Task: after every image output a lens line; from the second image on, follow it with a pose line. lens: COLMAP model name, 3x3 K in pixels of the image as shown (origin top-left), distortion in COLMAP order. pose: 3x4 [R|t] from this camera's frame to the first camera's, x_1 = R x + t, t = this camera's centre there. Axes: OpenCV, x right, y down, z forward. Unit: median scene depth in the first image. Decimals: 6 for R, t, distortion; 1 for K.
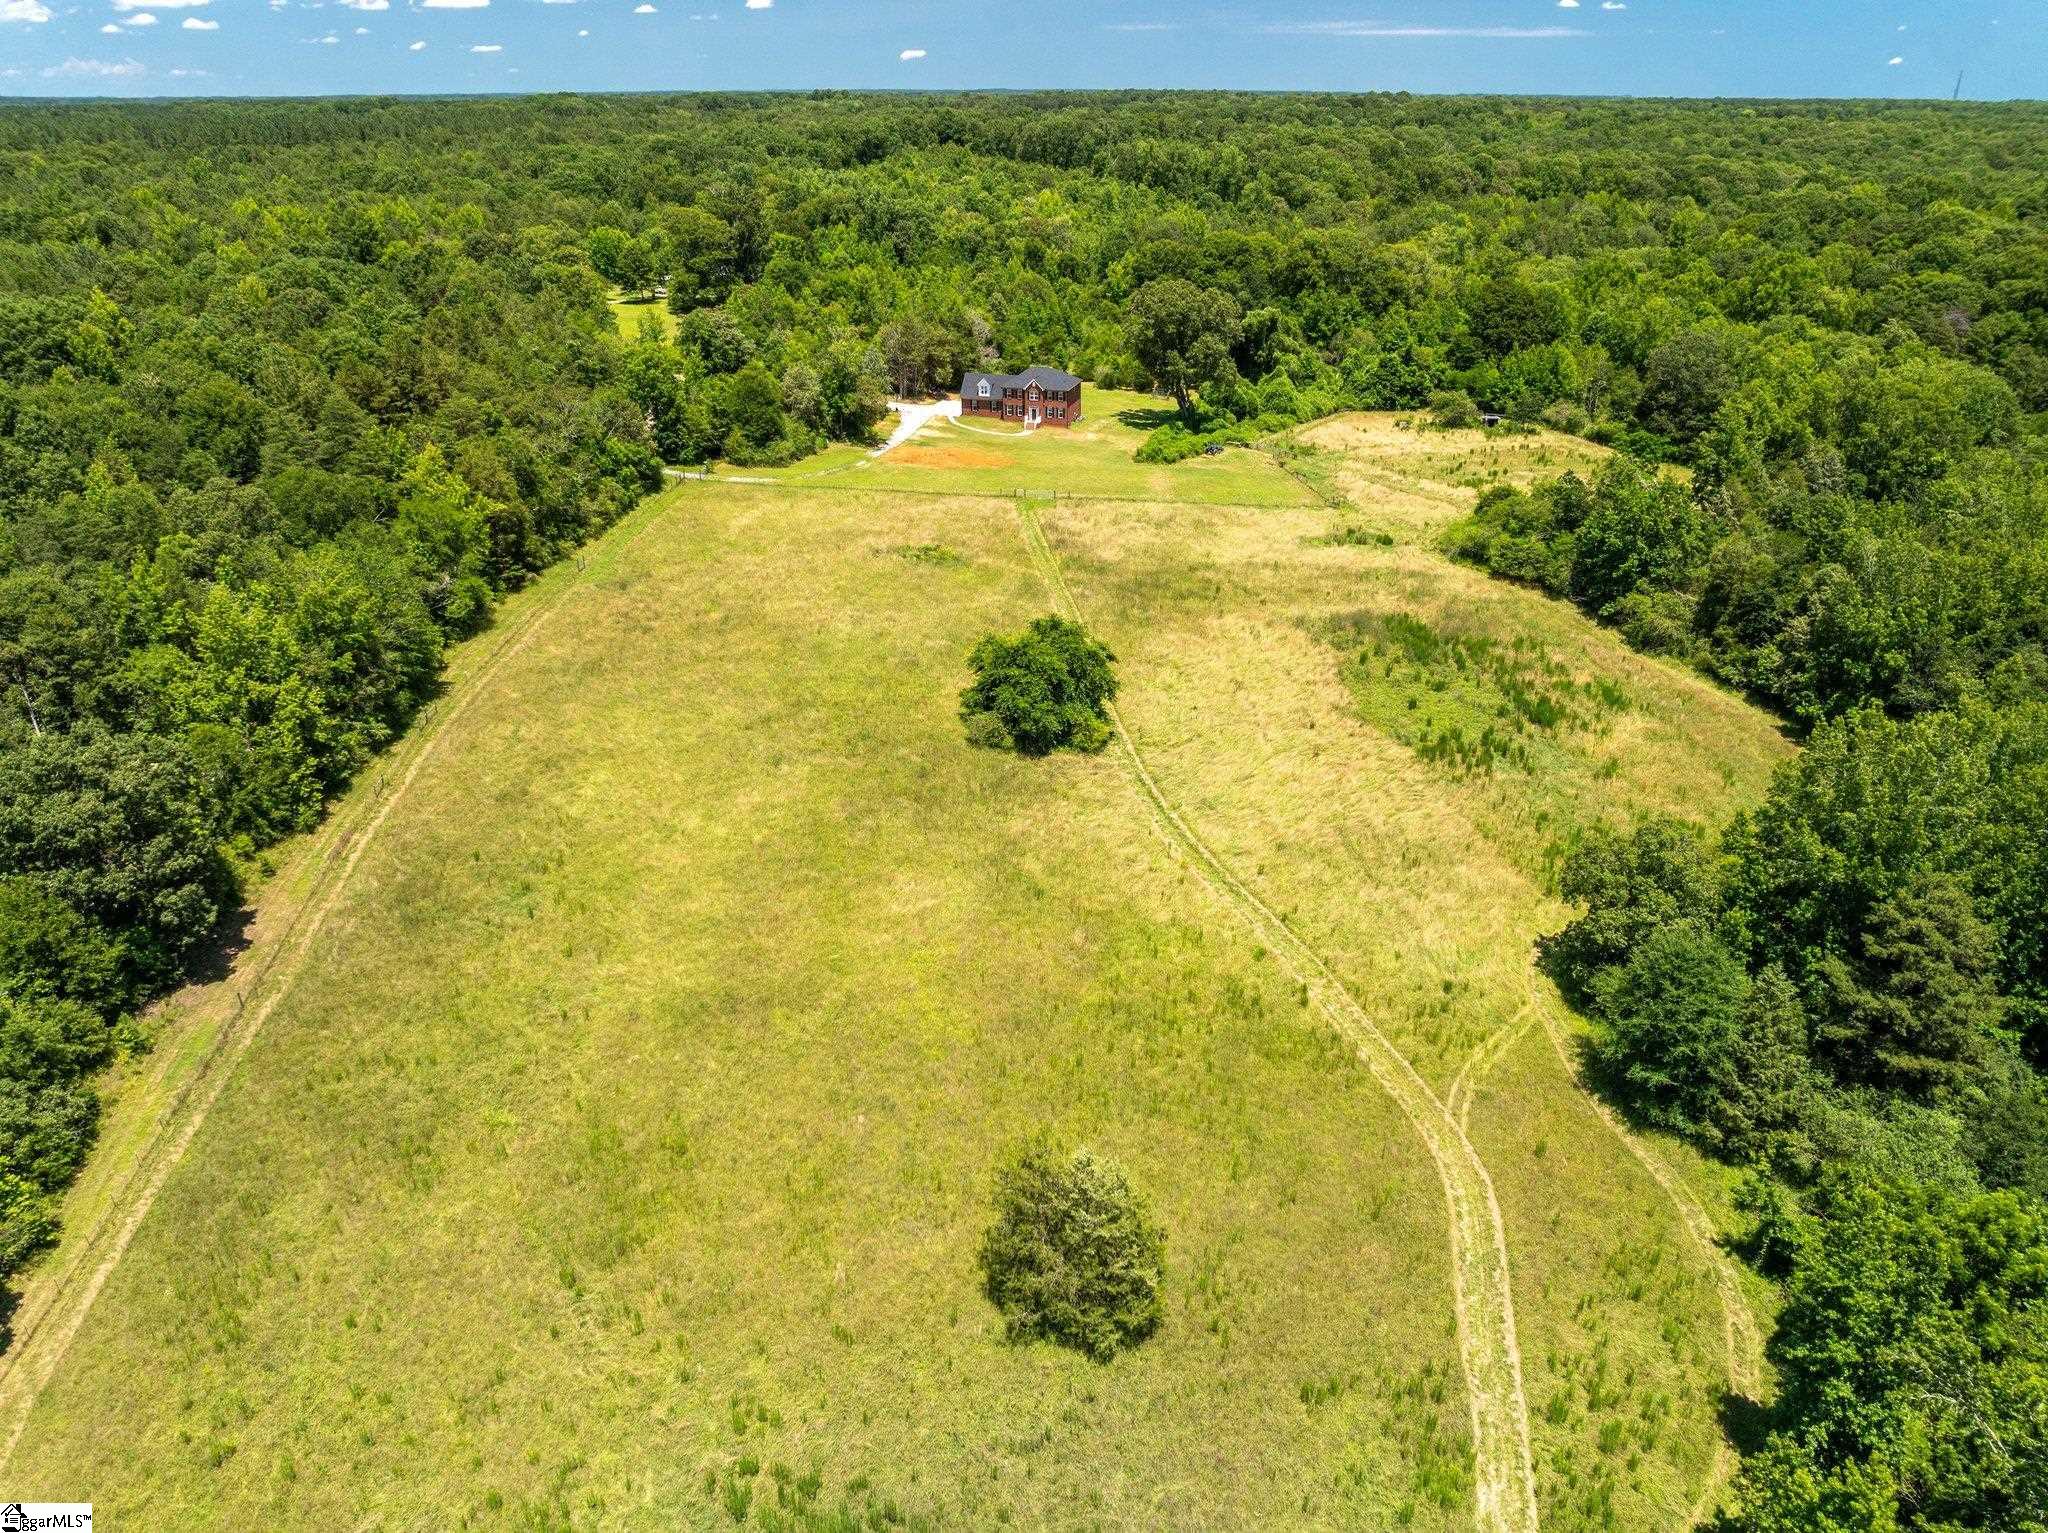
lens RADIAL K [[1443.3, 0, 1031.4], [0, 1443.3, 776.6], [0, 0, 1]] dist [-0.053060, 0.030553]
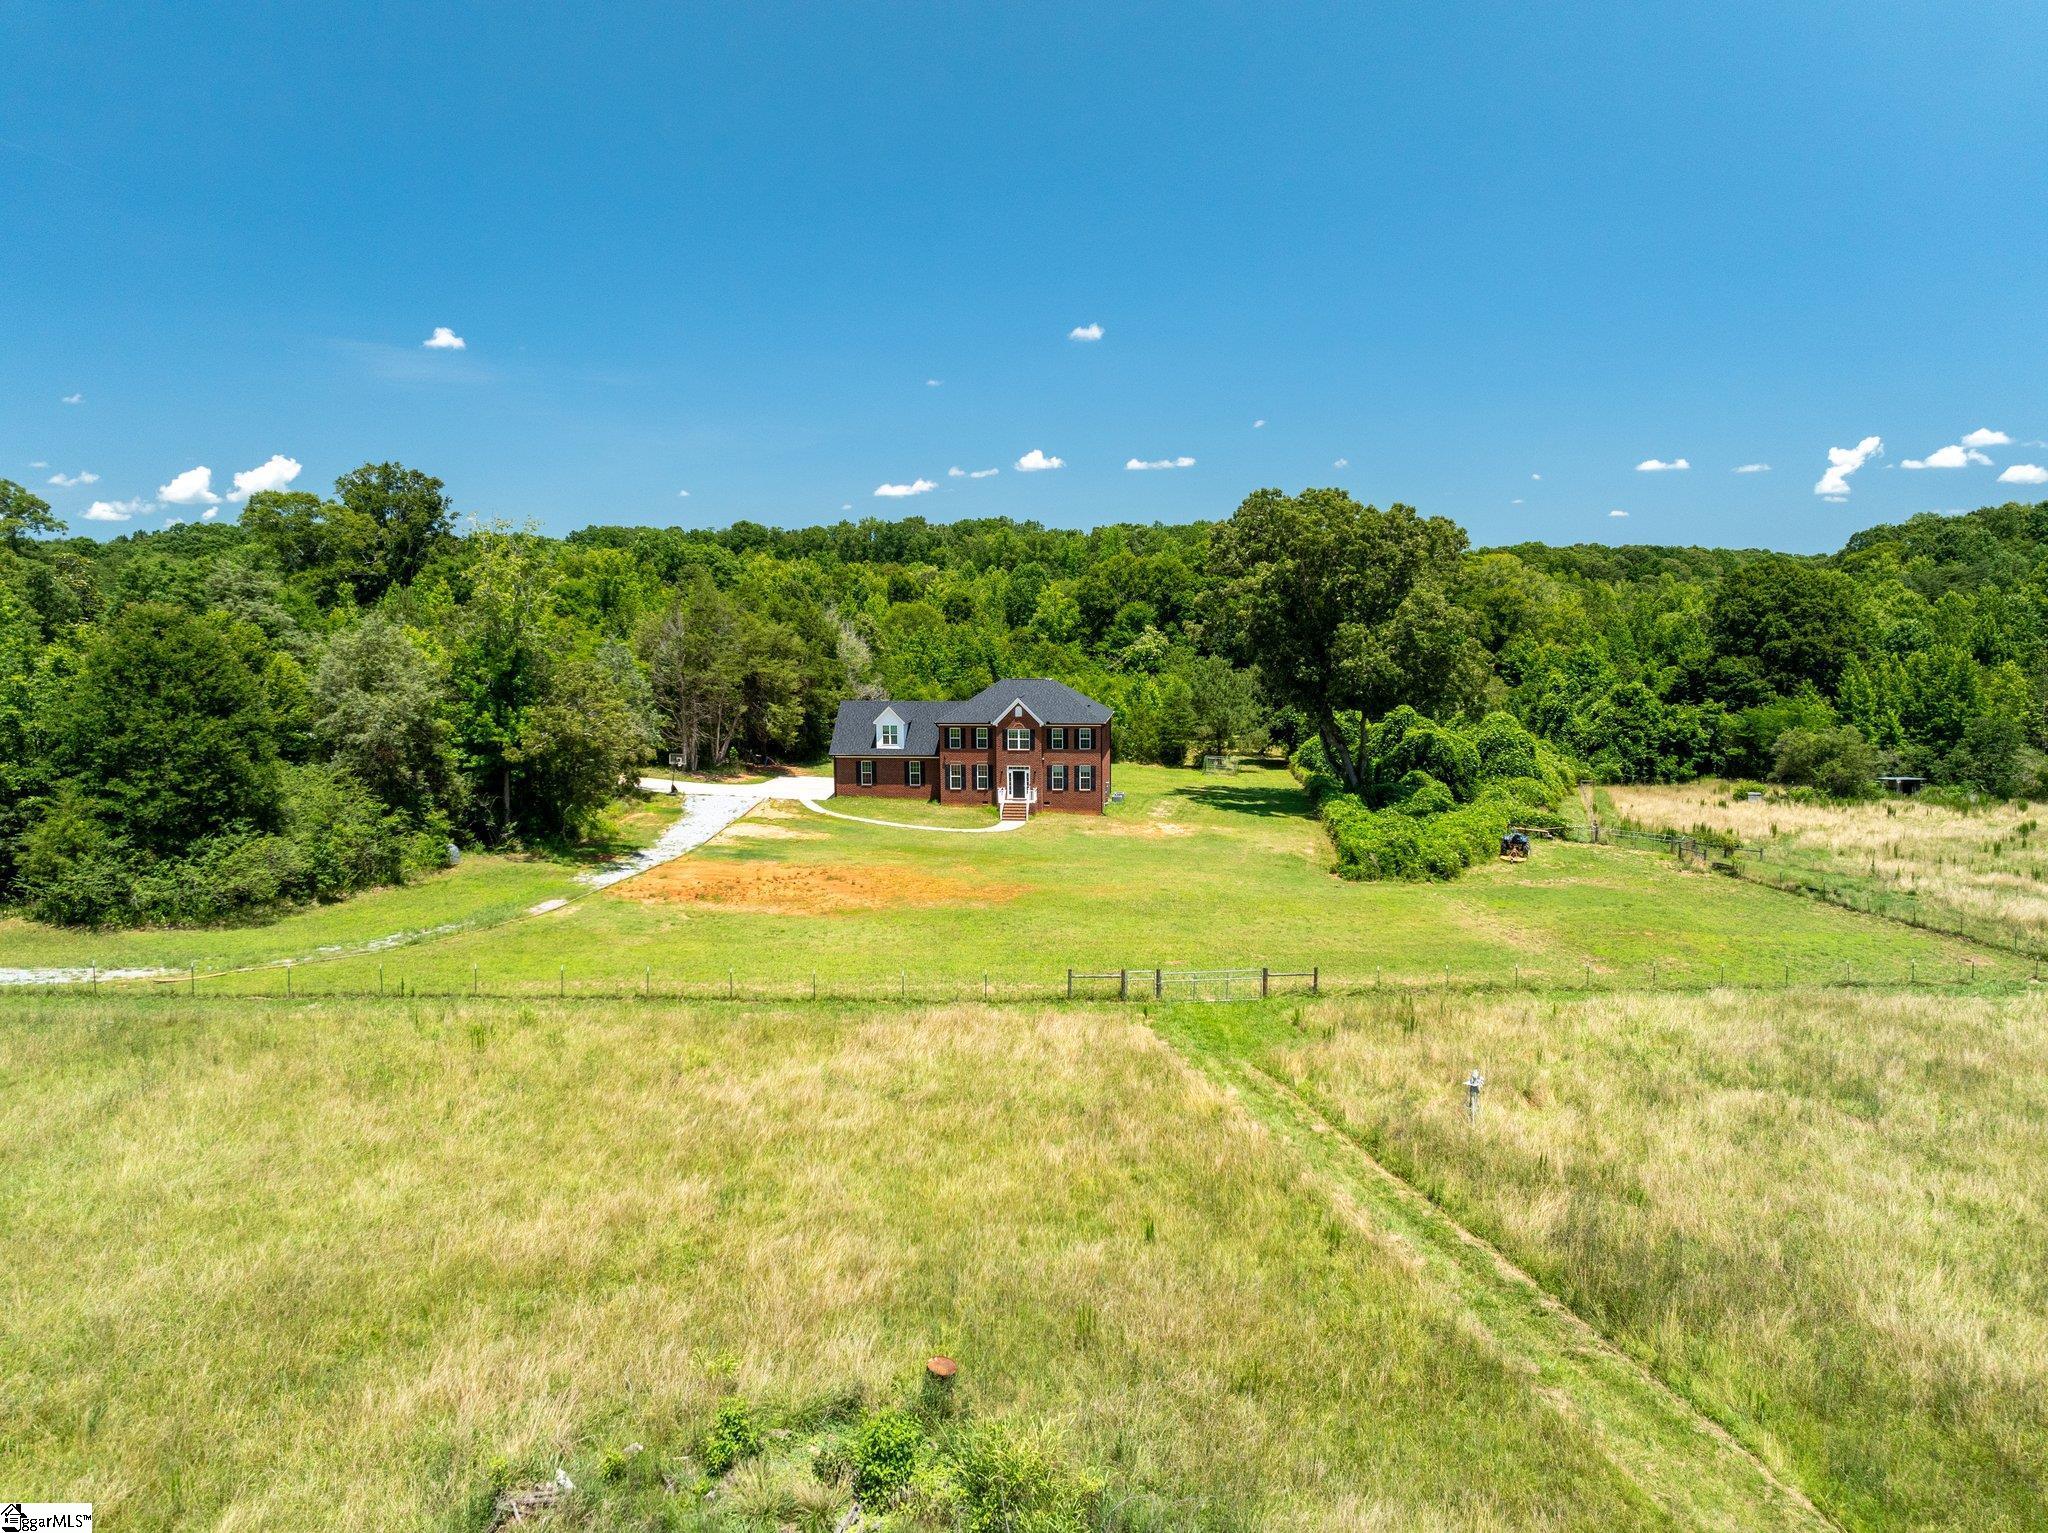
lens RADIAL K [[1443.3, 0, 1037.6], [0, 1443.3, 756.0], [0, 0, 1]] dist [-0.053060, 0.030553]
pose [[0.988032, -0.021897, 0.152685, -0.055485], [0.071525, 0.942058, -0.327736, -0.126929], [-0.136662, 0.334735, 0.932350, 0.622586]]
